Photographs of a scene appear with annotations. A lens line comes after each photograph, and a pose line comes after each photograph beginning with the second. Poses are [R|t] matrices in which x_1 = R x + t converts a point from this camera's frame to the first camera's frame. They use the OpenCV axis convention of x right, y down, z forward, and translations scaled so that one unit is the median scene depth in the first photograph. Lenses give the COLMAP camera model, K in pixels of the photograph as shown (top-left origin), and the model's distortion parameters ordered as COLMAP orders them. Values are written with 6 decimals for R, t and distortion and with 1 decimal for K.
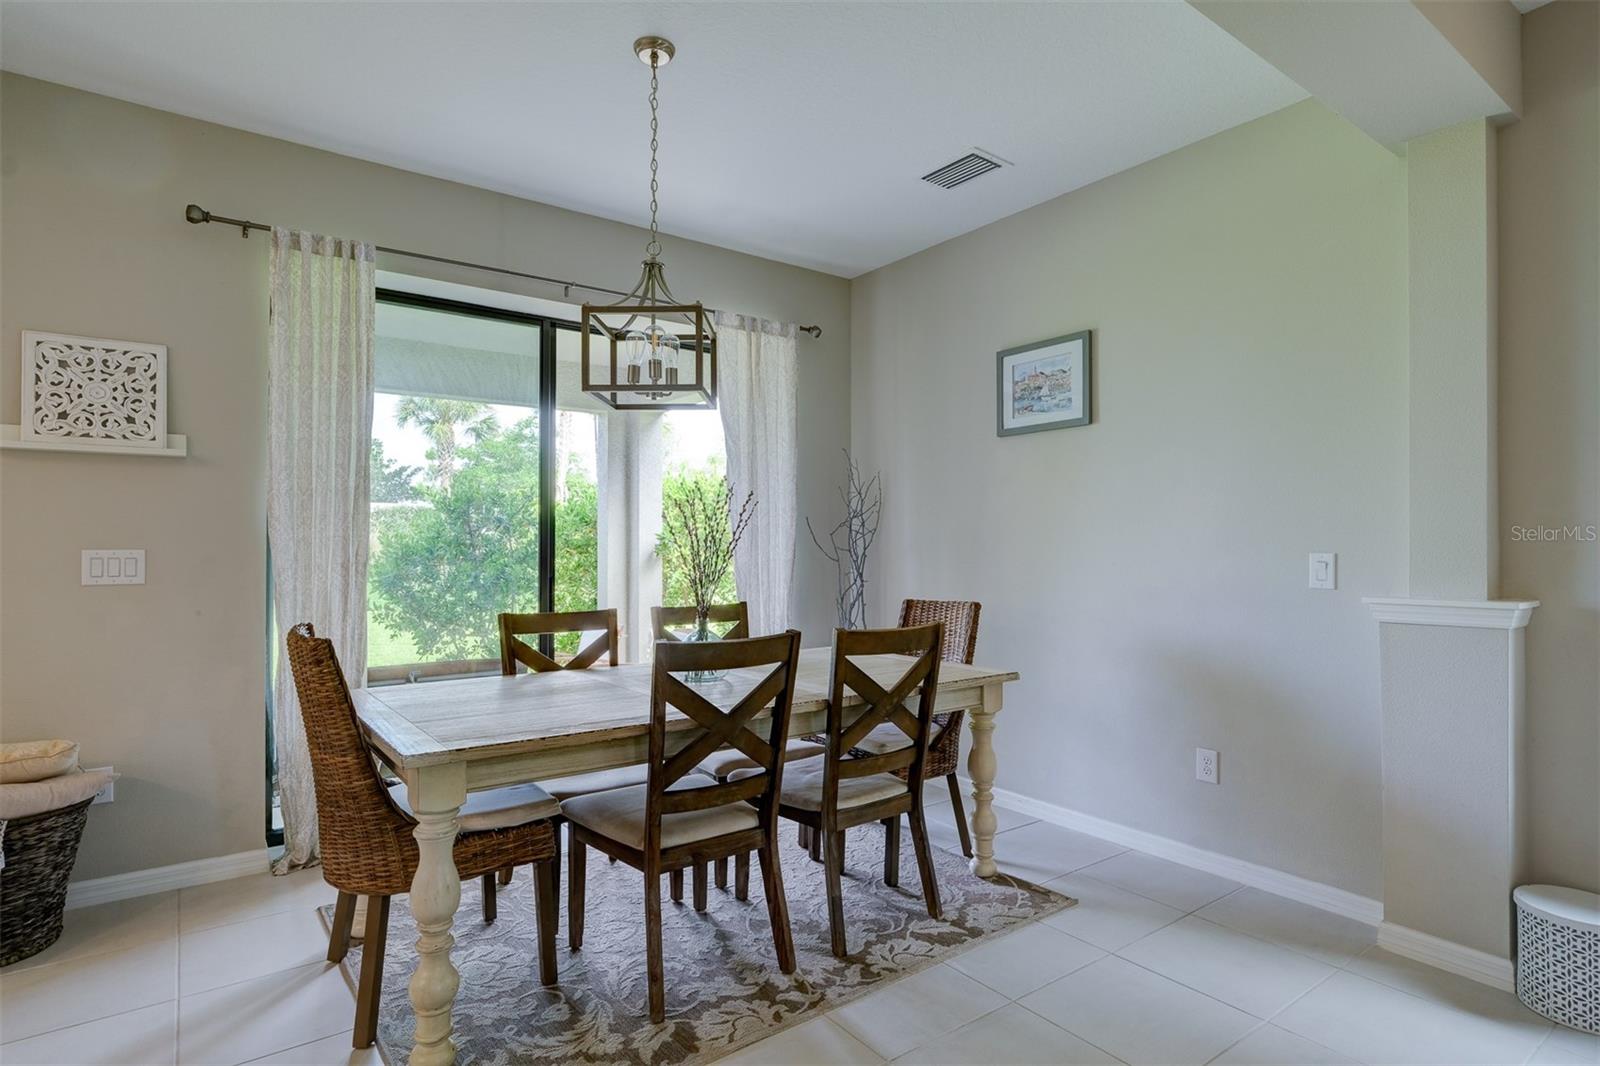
lens RADIAL K [[826.6, 0, 810.2], [0, 826.6, 539.8], [0, 0, 1]] dist [0.015089, -0.010799]
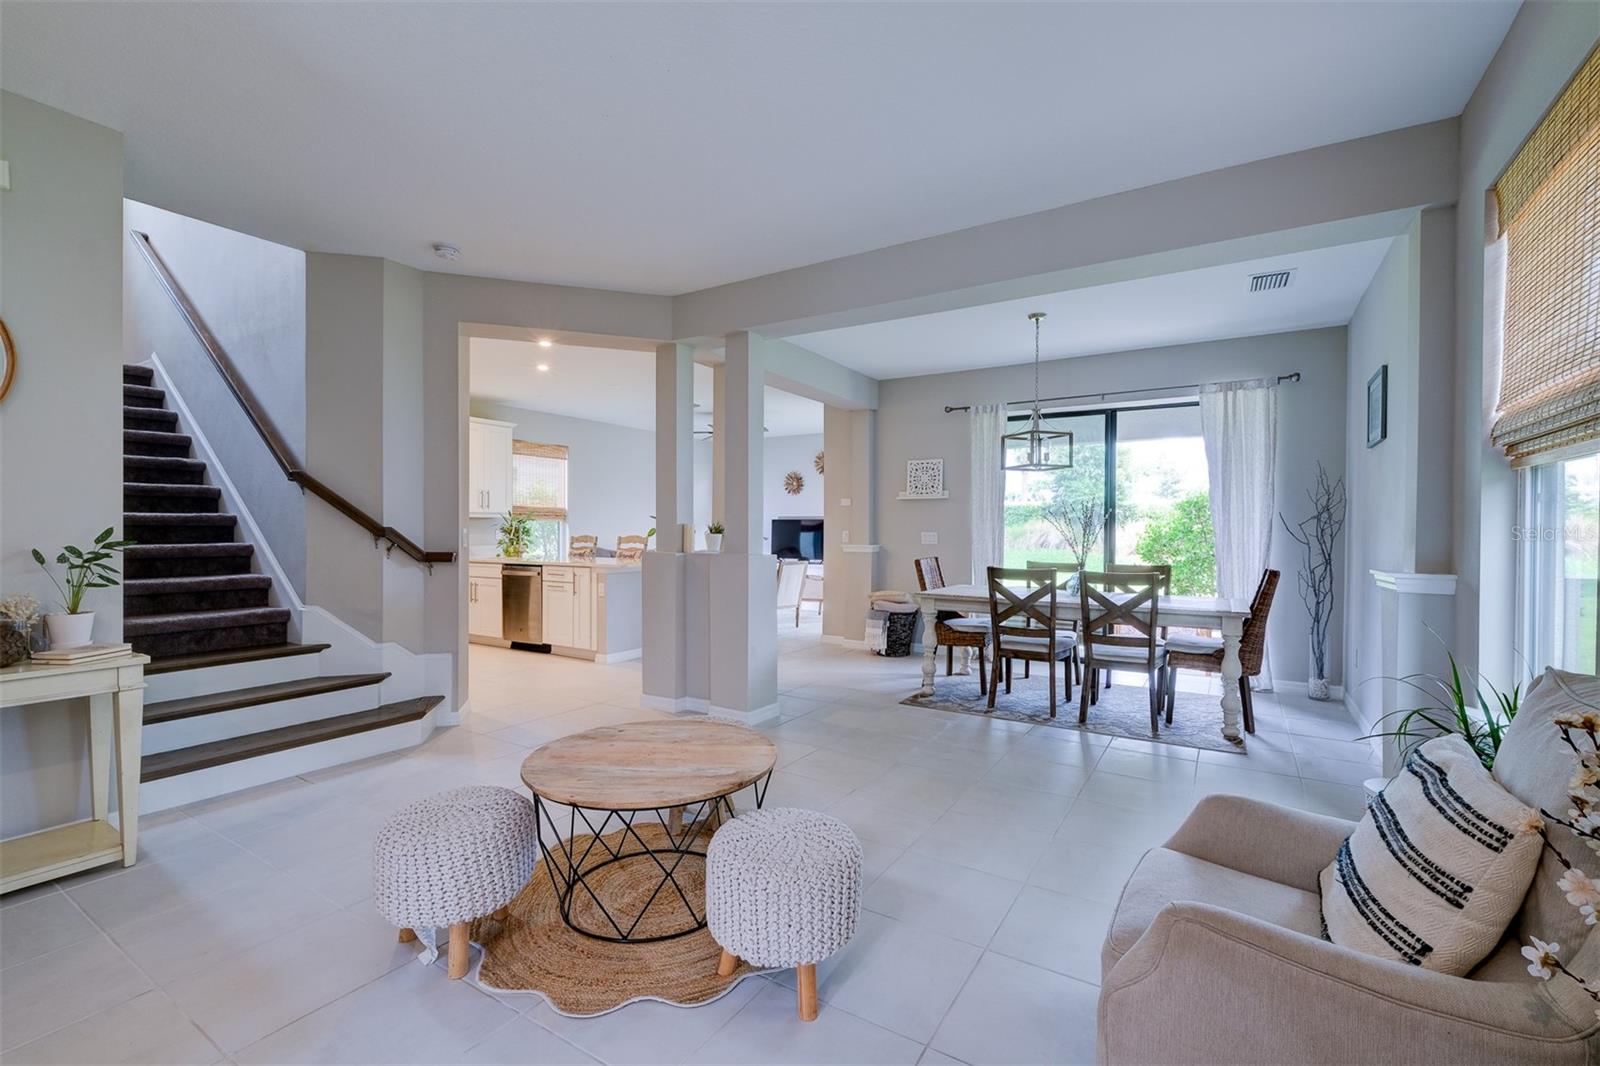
lens RADIAL K [[684.9, 0, 807.9], [0, 684.9, 537.1], [0, 0, 1]] dist [-0.001463, -0.000440]
pose [[0.371349, 0.012025, -0.928416, 1.150923], [0.000066, 0.999916, 0.012977, -0.001303], [0.928493, -0.004880, 0.371317, -0.259636]]
